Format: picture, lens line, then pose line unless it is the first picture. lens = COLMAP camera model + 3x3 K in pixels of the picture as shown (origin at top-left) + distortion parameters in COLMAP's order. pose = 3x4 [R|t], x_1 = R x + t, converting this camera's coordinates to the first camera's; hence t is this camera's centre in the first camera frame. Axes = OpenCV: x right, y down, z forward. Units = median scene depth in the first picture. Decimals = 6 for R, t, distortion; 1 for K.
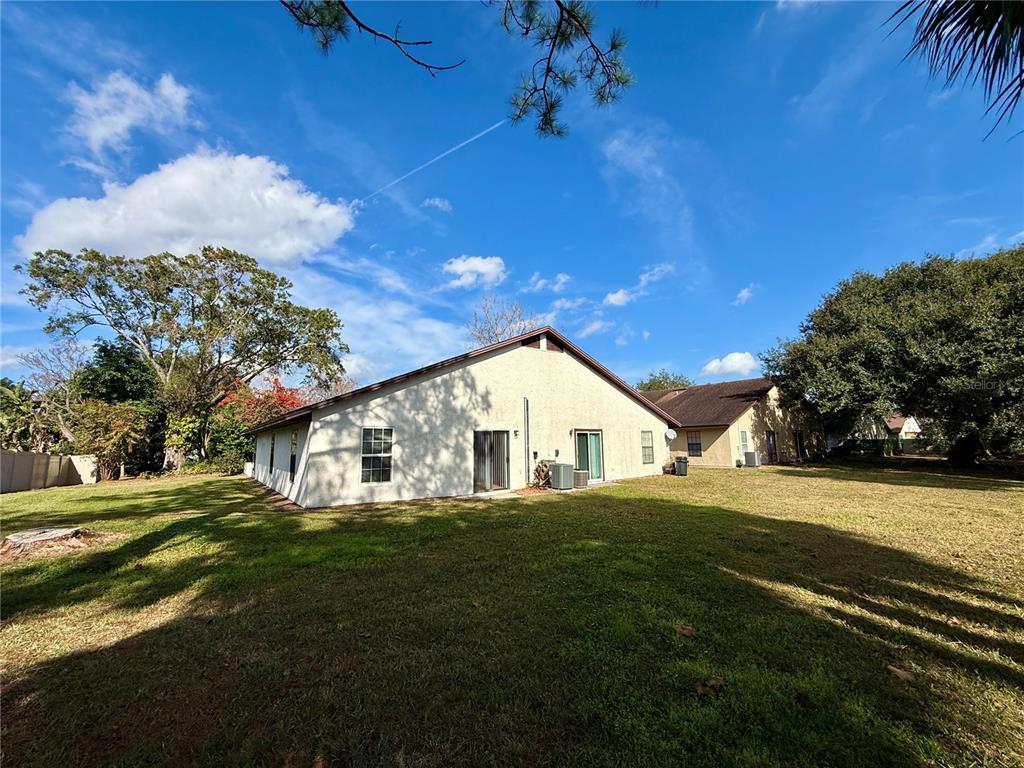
lens RADIAL K [[407.9, 0, 510.7], [0, 407.9, 384.2], [0, 0, 1]] dist [0.002033, -0.000166]
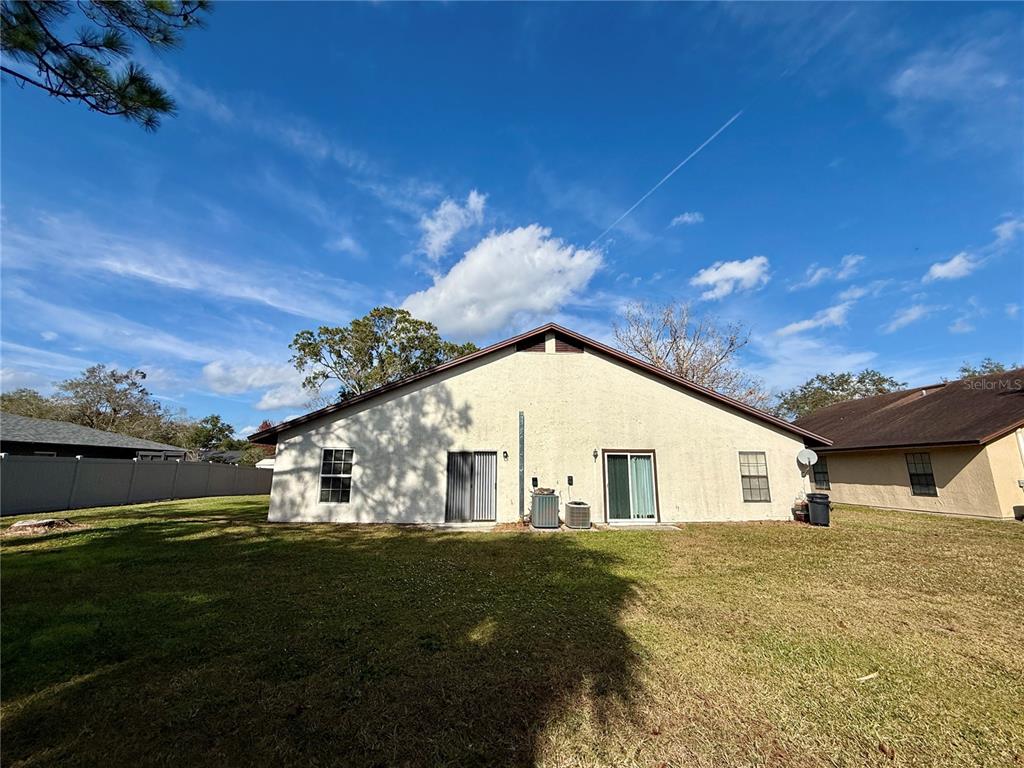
lens RADIAL K [[407.9, 0, 510.7], [0, 407.9, 384.2], [0, 0, 1]] dist [0.002033, -0.000166]
pose [[0.842935, -0.094492, -0.529653, 0.549560], [0.061887, 0.994951, -0.079010, 0.049285], [0.534445, 0.033821, 0.844526, 0.331427]]
